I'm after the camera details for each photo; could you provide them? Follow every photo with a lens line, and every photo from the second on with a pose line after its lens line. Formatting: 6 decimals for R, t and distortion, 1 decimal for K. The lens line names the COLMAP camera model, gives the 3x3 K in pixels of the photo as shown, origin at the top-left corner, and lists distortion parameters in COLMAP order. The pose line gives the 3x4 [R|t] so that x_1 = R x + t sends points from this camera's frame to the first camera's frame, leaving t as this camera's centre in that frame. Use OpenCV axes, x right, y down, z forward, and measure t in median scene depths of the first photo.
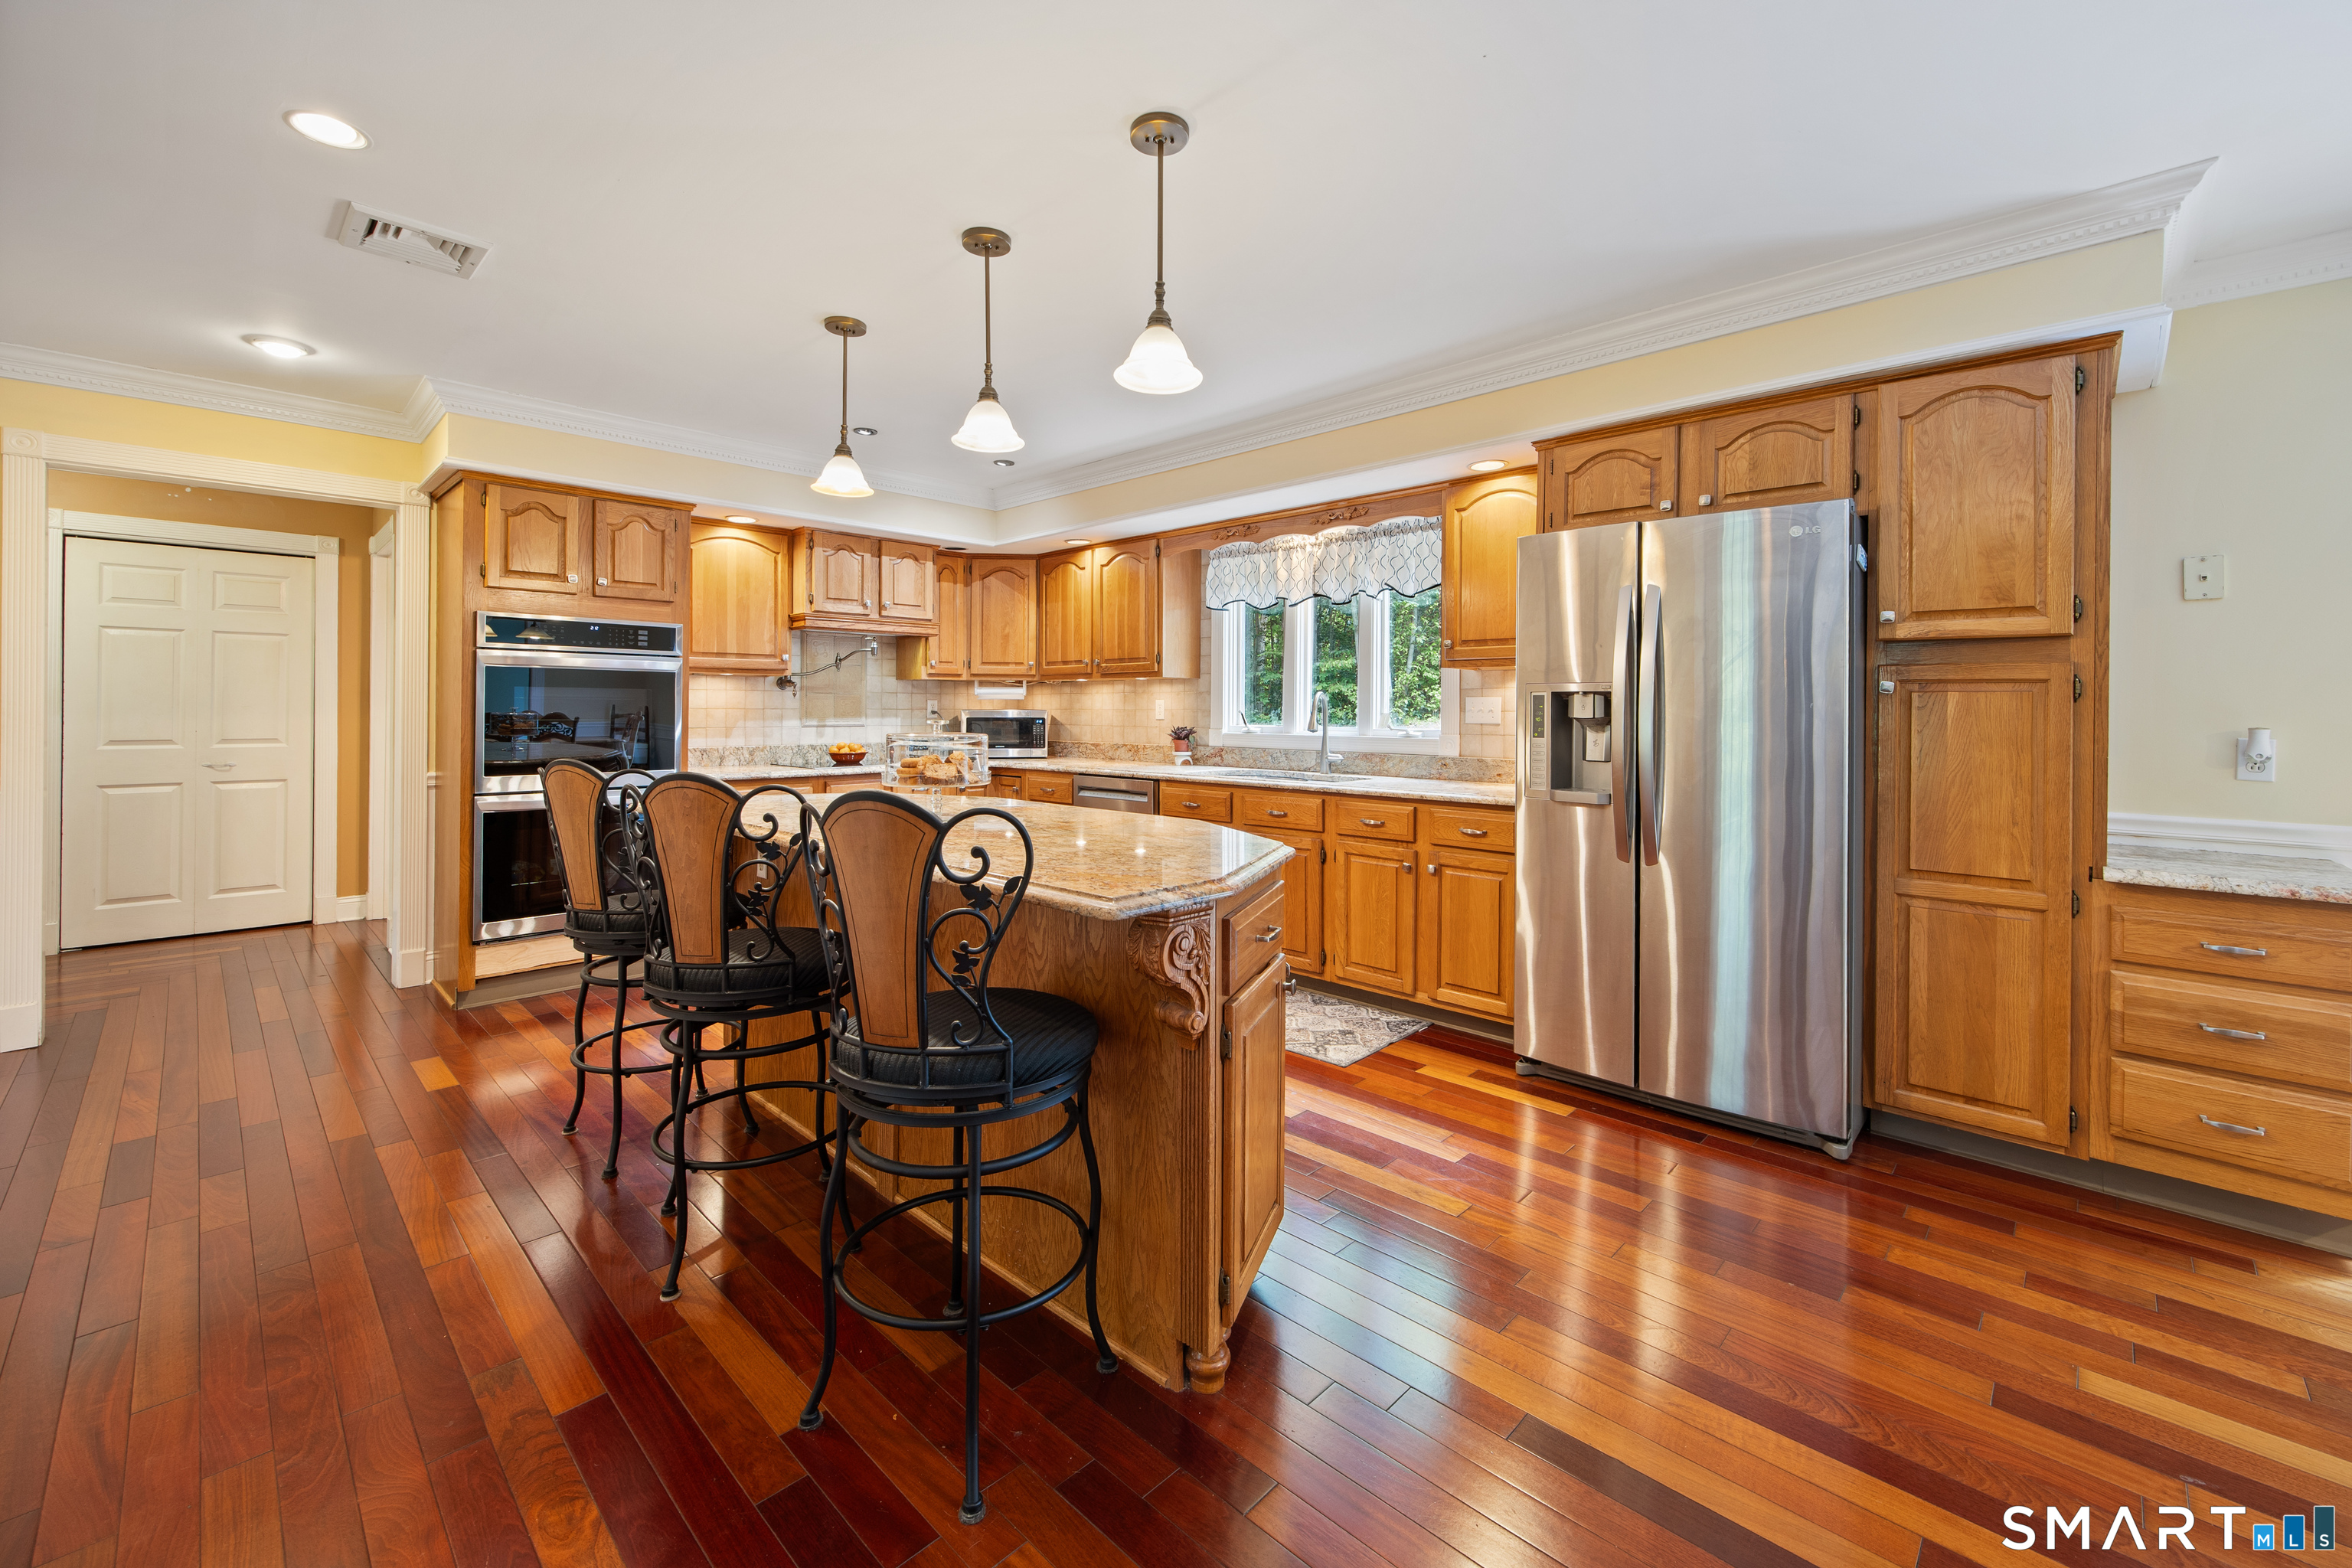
lens RADIAL K [[952.6, 0, 1198.9], [0, 952.6, 707.3], [0, 0, 1]] dist [-0.000164, 0.001111]
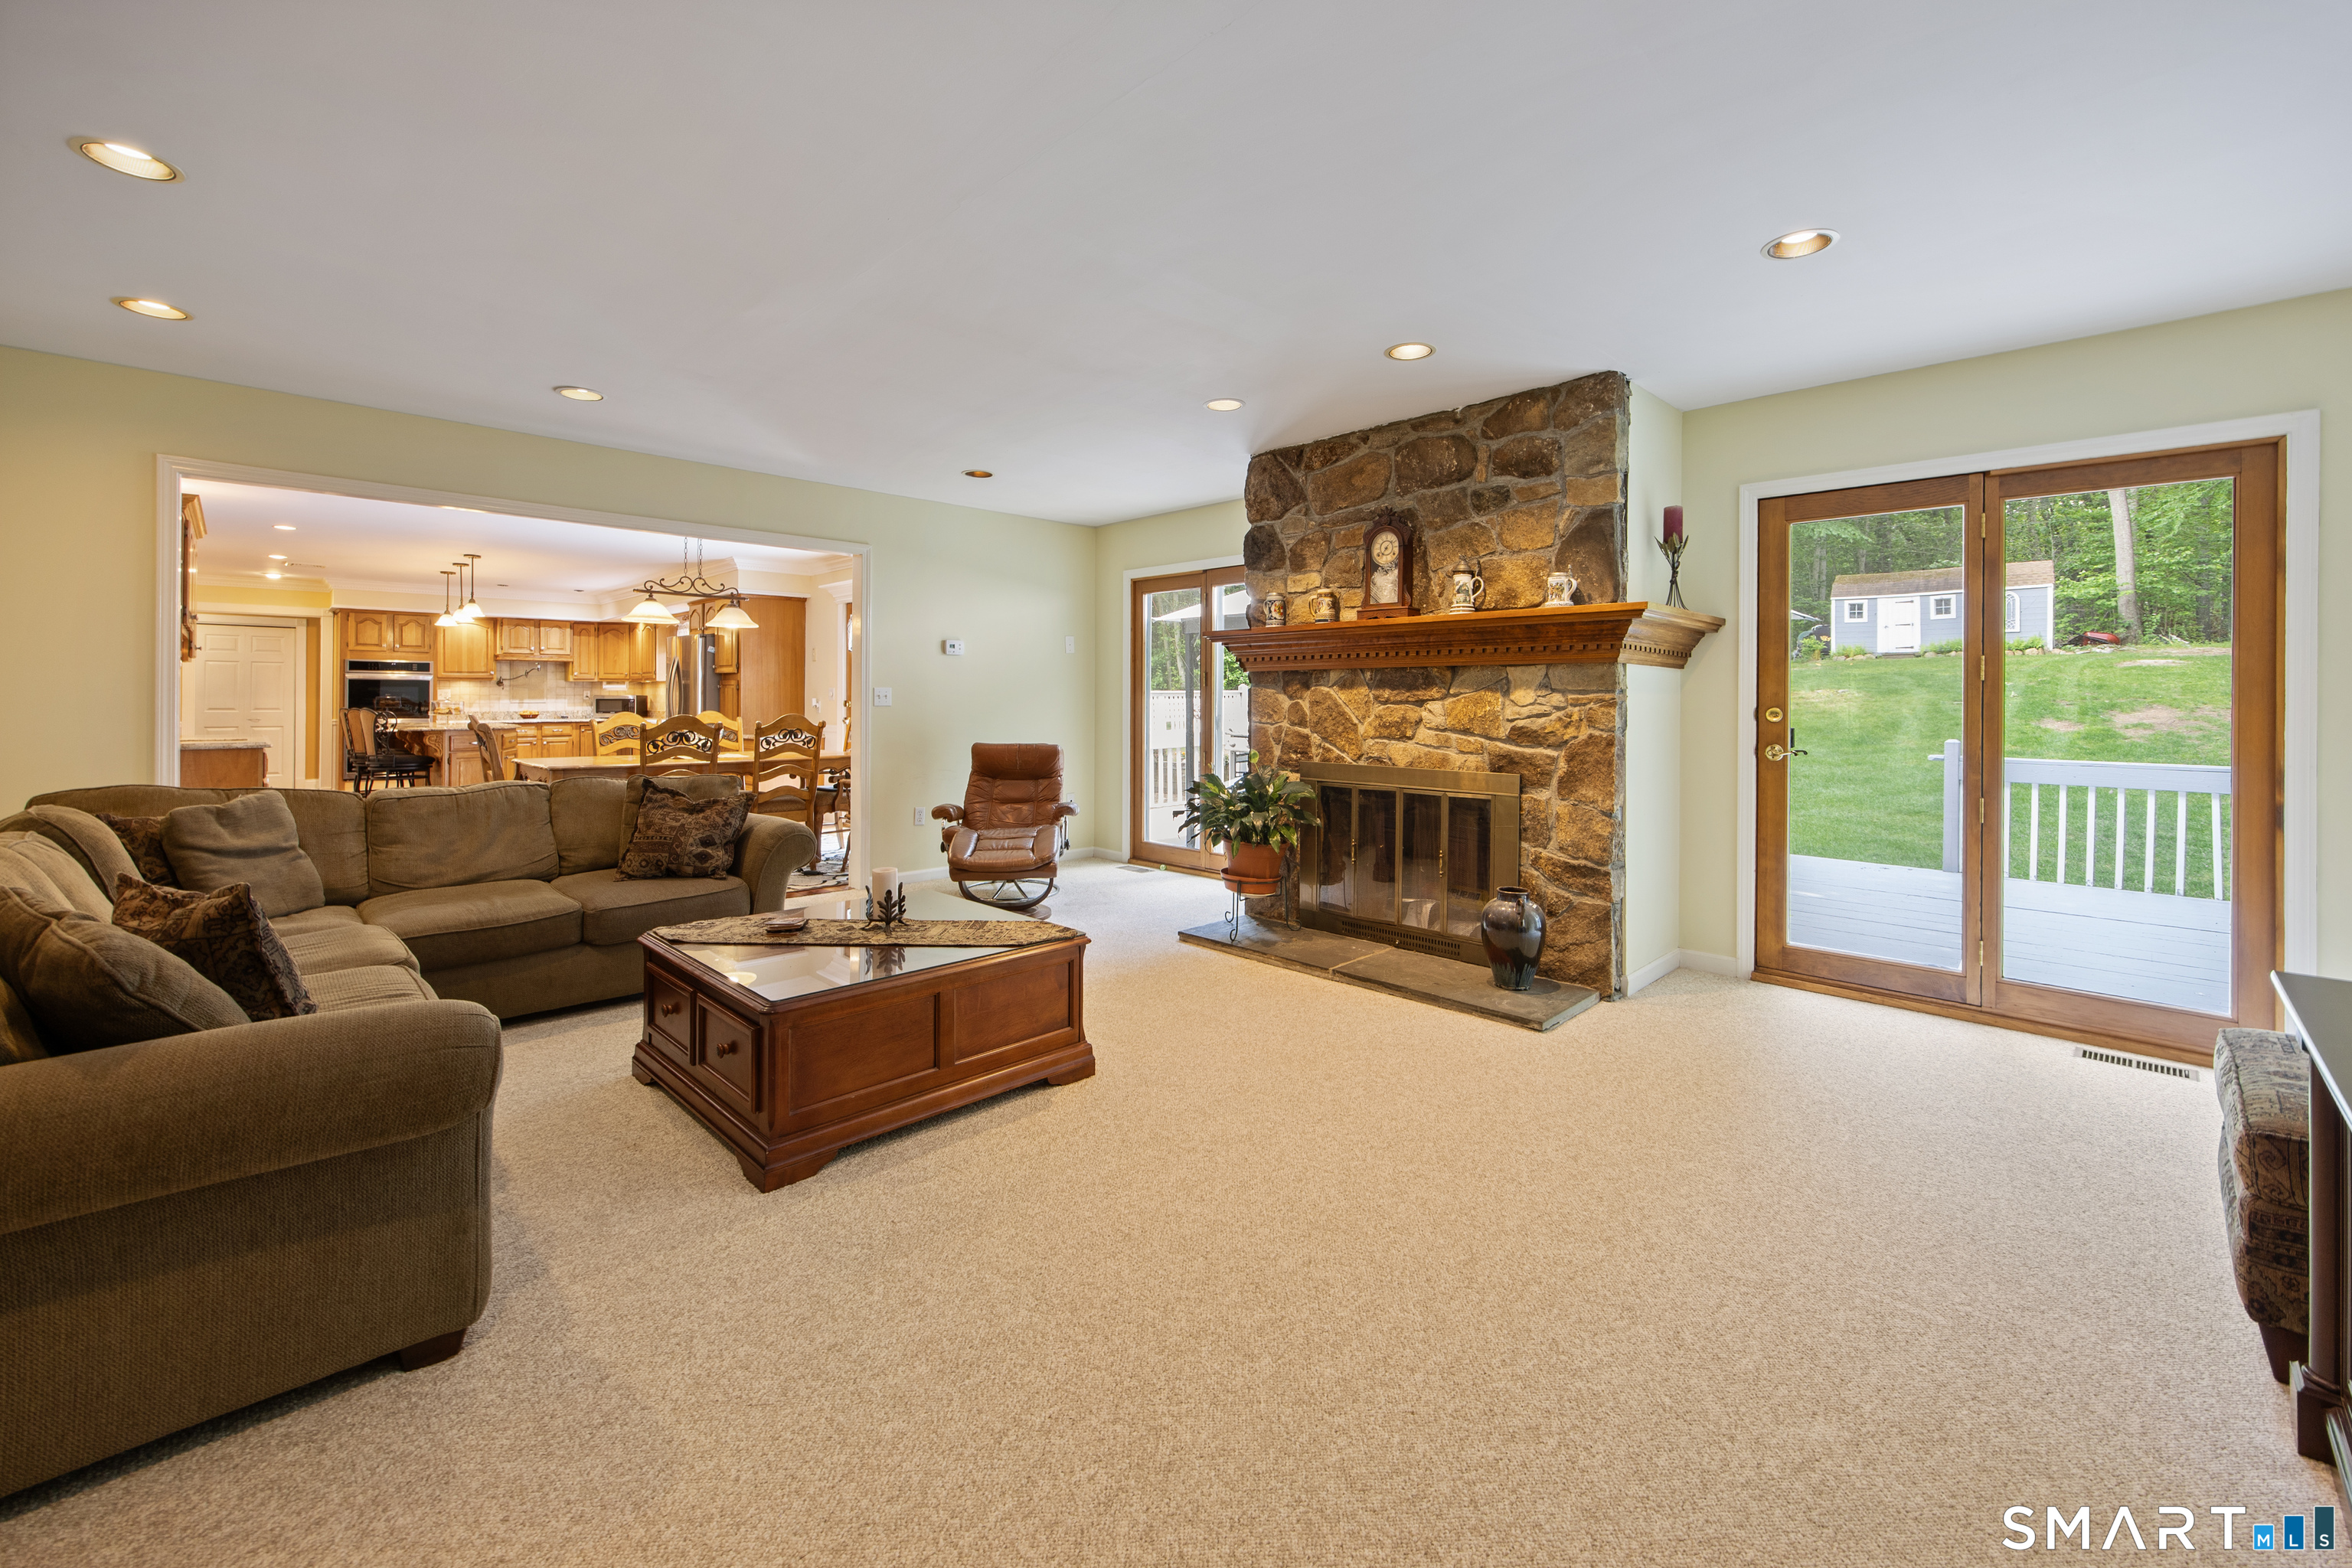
lens RADIAL K [[952.6, 0, 1196.2], [0, 952.6, 704.9], [0, 0, 1]] dist [-0.000164, 0.001111]
pose [[0.998118, -0.003994, -0.061193, 1.665125], [0.004402, 0.999969, 0.006543, 0.022046], [0.061165, -0.006800, 0.998104, -1.436061]]
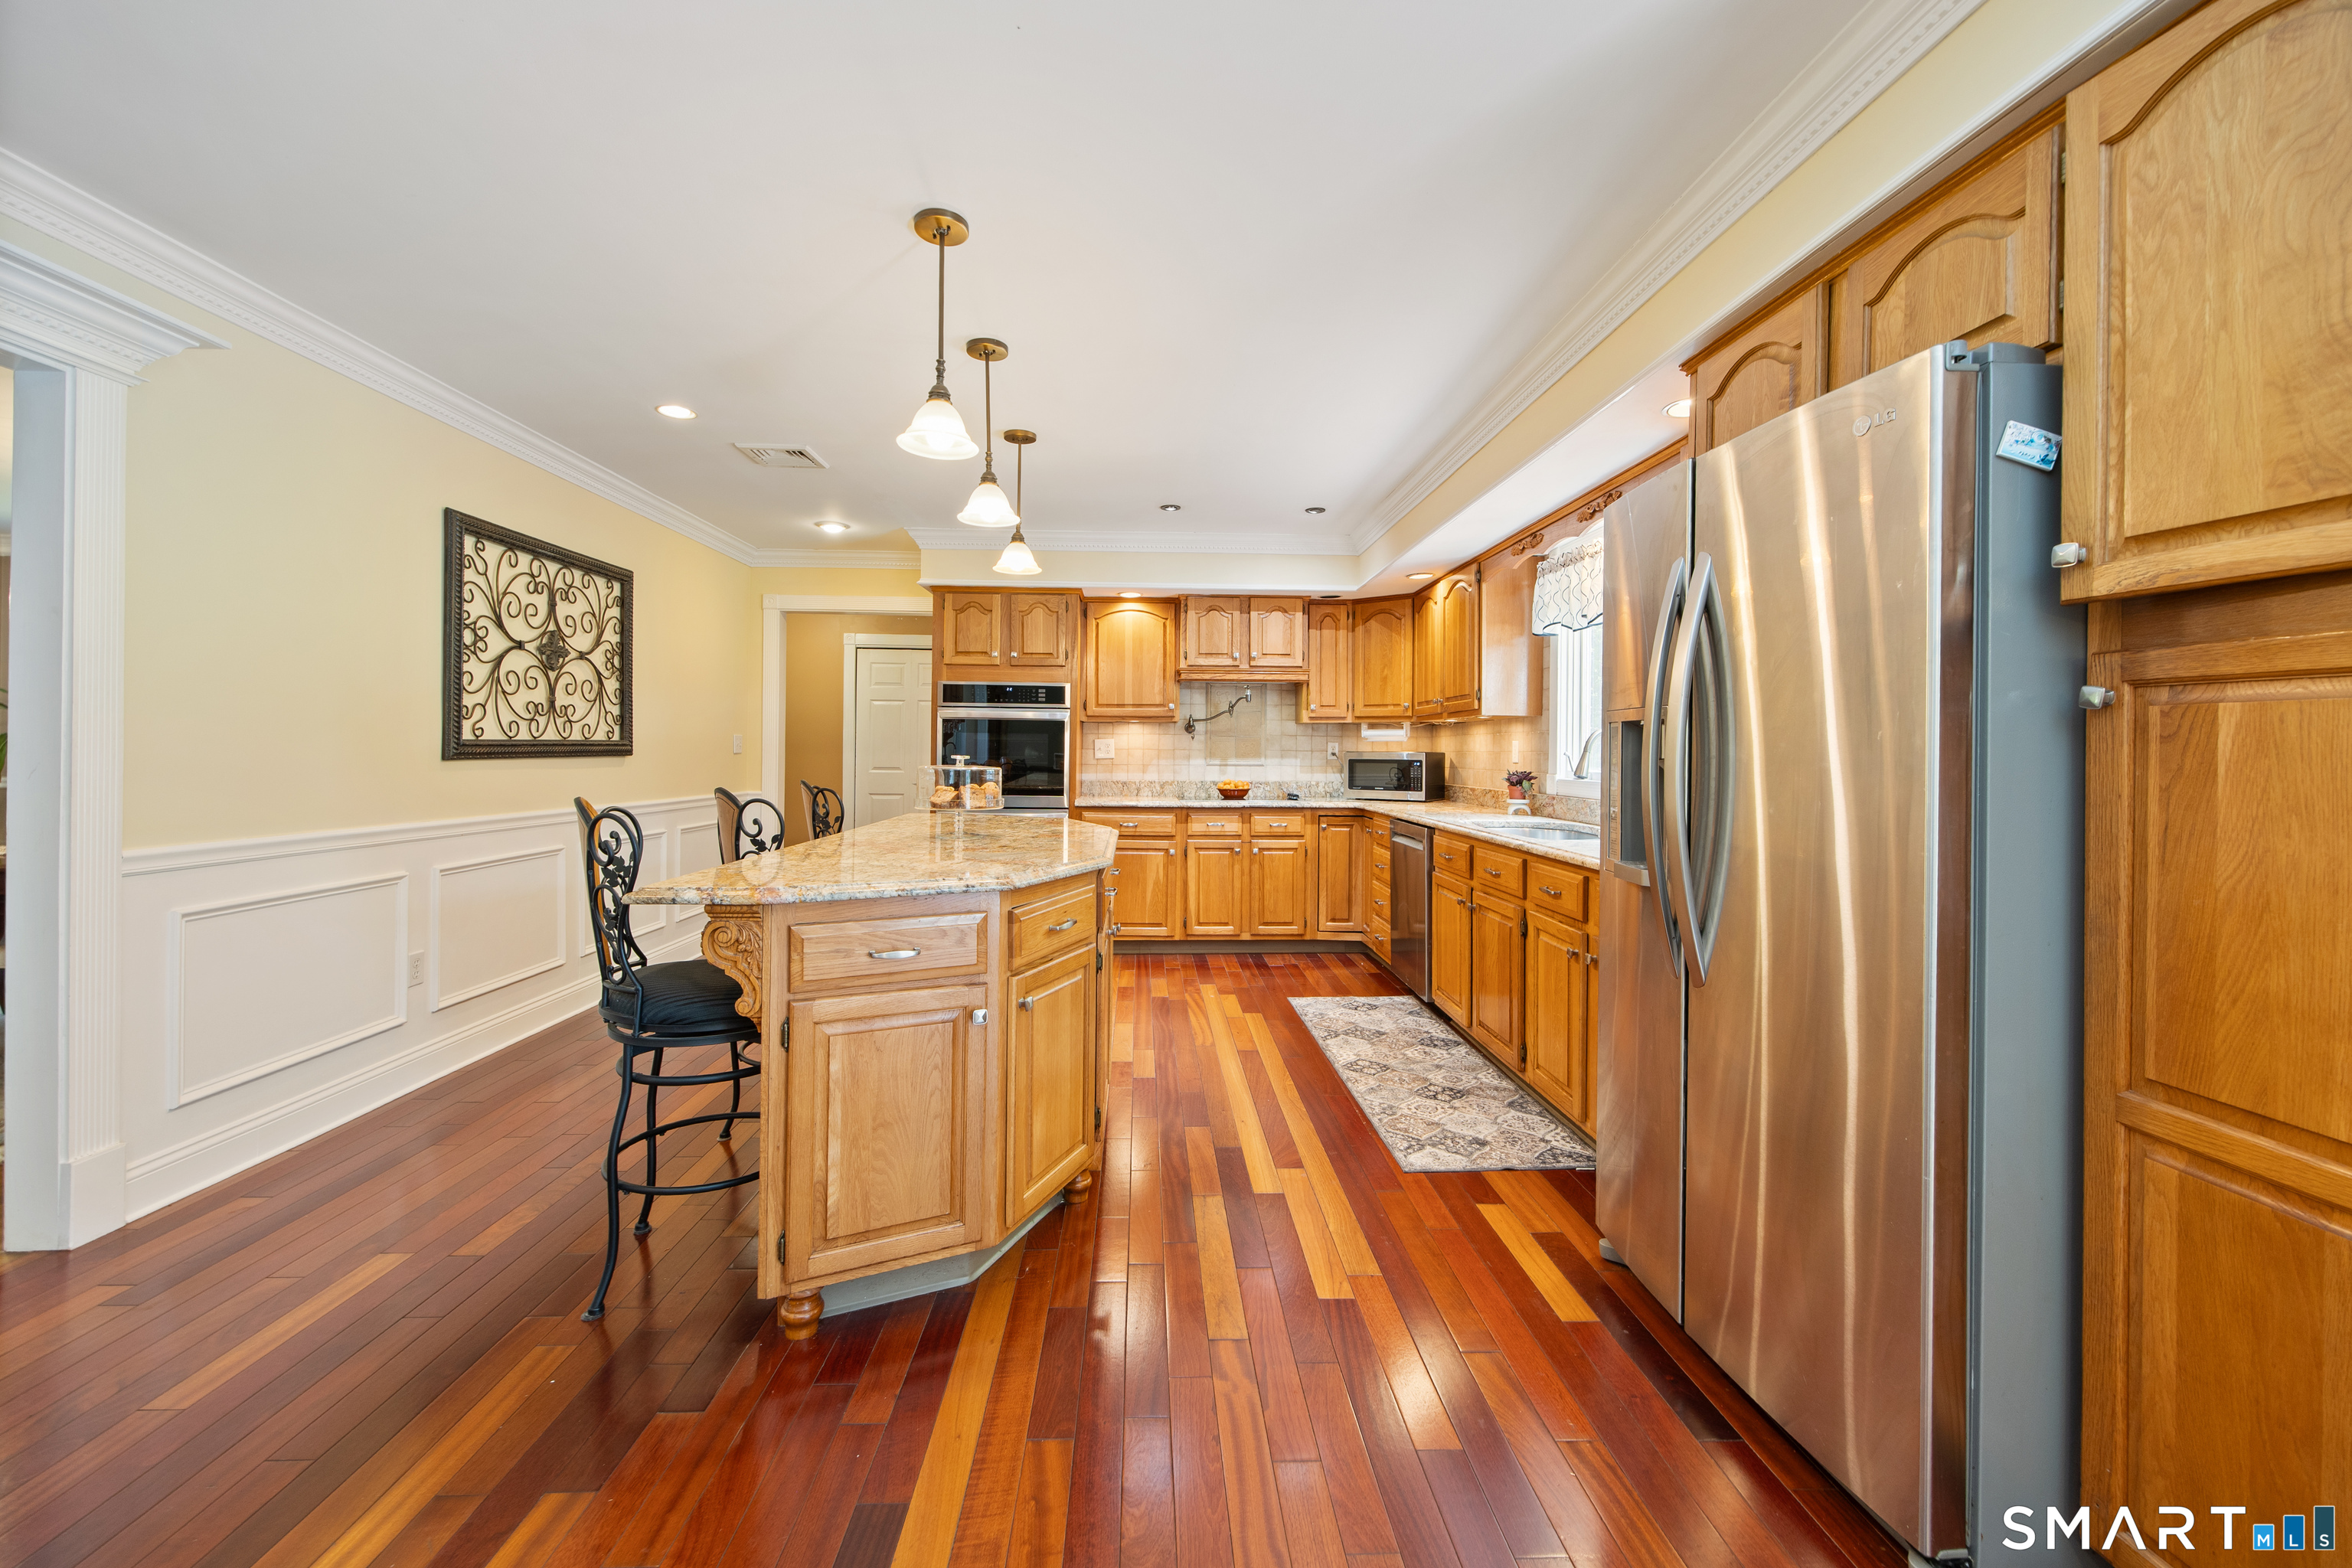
lens RADIAL K [[952.6, 0, 1224.2], [0, 952.6, 744.8], [0, 0, 1]] dist [-0.000164, 0.001111]
pose [[0.715496, -0.002598, -0.698612, 0.504336], [-0.005094, 0.999947, -0.008936, 0.006957], [0.698598, 0.009952, 0.715445, 0.226193]]
